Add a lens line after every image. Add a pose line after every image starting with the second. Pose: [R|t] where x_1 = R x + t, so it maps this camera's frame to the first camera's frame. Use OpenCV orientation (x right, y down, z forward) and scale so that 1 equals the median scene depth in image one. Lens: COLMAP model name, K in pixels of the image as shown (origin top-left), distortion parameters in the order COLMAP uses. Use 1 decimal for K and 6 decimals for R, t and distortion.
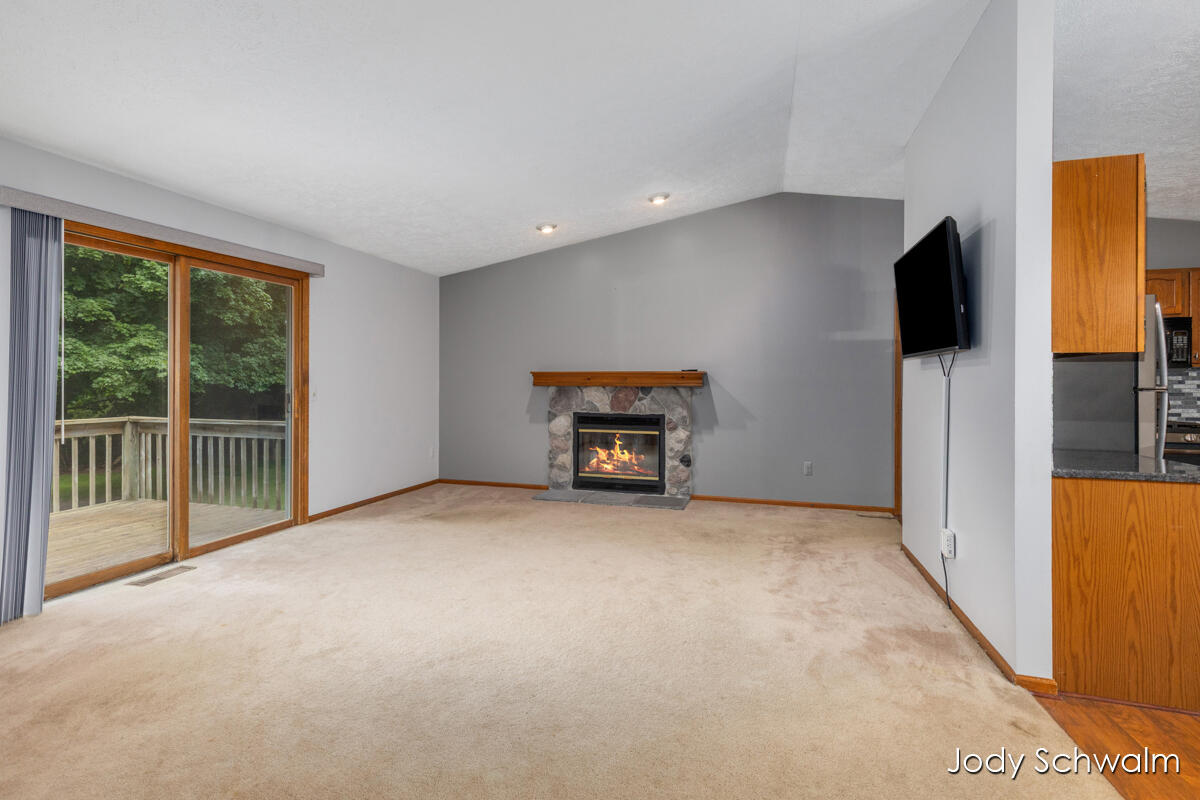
lens RADIAL K [[546.7, 0, 604.6], [0, 546.7, 381.4], [0, 0, 1]] dist [0.005816, -0.000020]
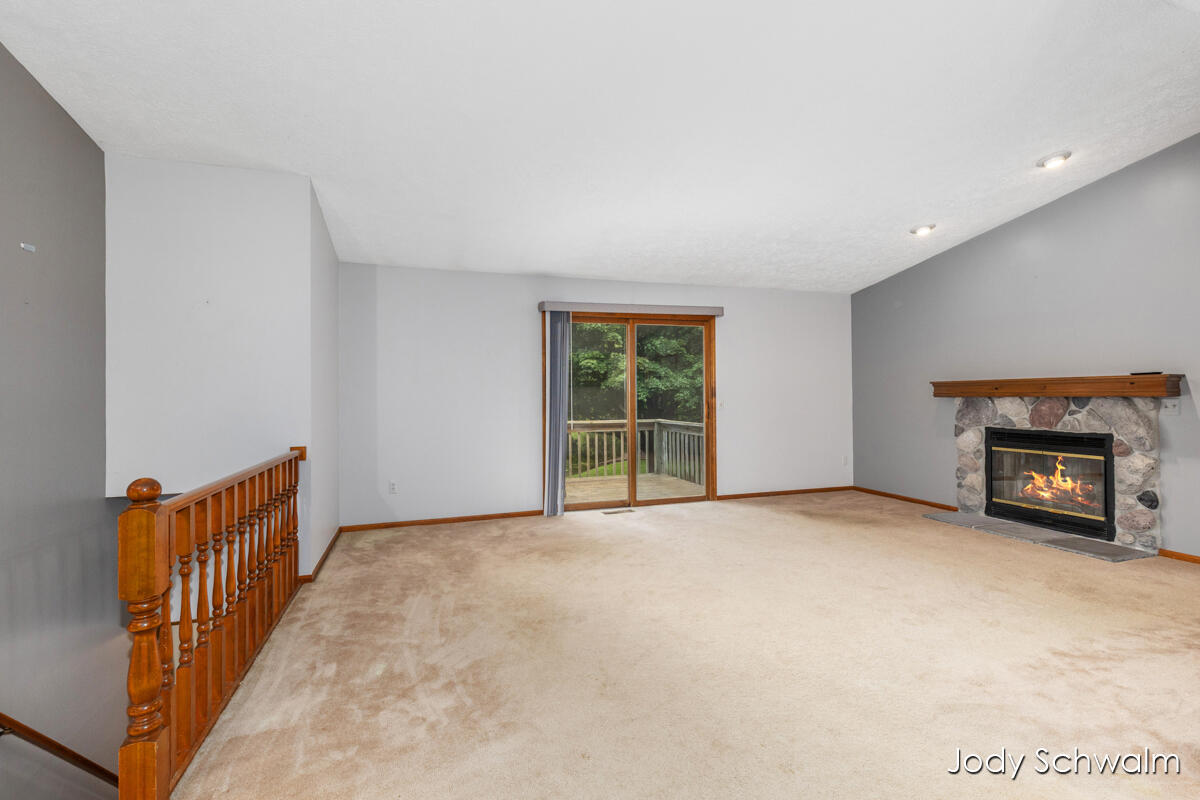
lens RADIAL K [[546.0, 0, 599.0], [0, 546.0, 391.1], [0, 0, 1]] dist [-0.000359, -0.000350]
pose [[0.570742, -0.017012, -0.820953, 0.328023], [0.014418, 0.999839, -0.010695, 0.000168], [0.821003, -0.005732, 0.570895, 0.000311]]
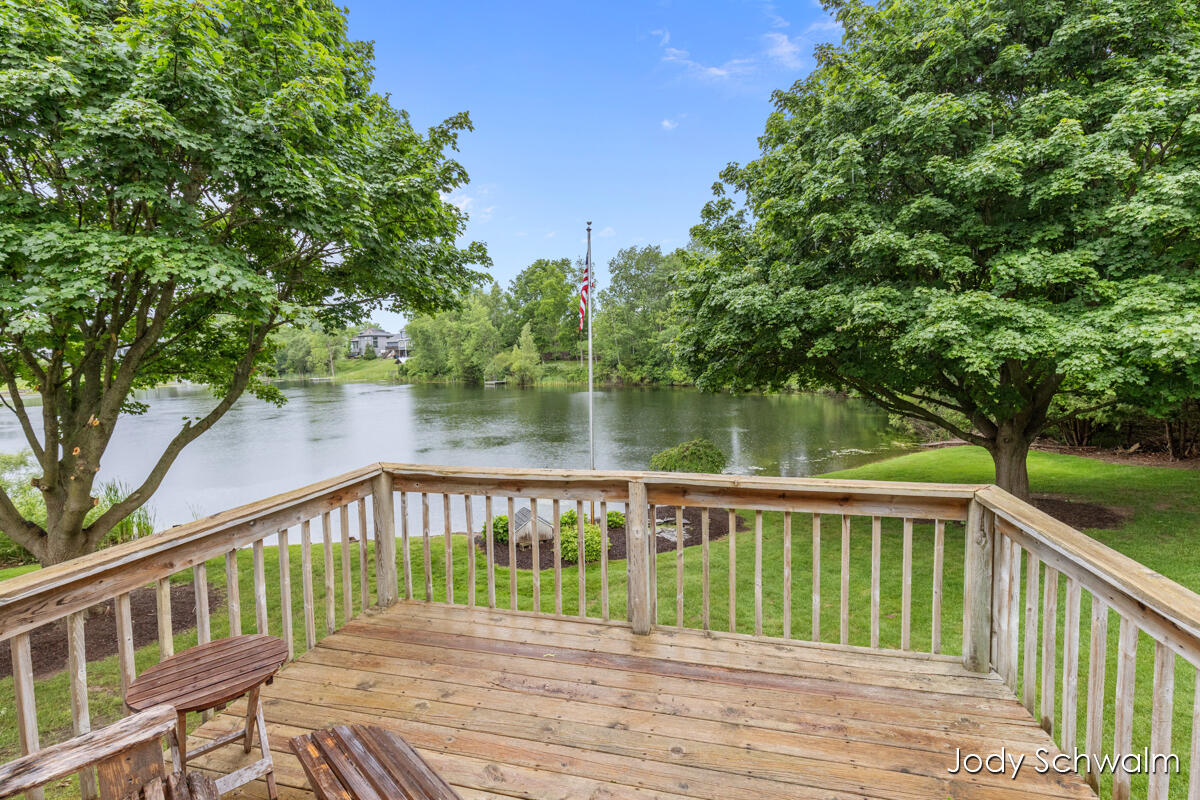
lens RADIAL K [[530.2, 0, 606.0], [0, 530.2, 391.1], [0, 0, 1]] dist [0.001170, -0.000004]
pose [[0.045023, 0.061135, -0.997114, -0.531844], [0.020926, 0.997849, 0.062125, -0.045792], [0.998767, -0.023663, 0.043646, 0.780438]]
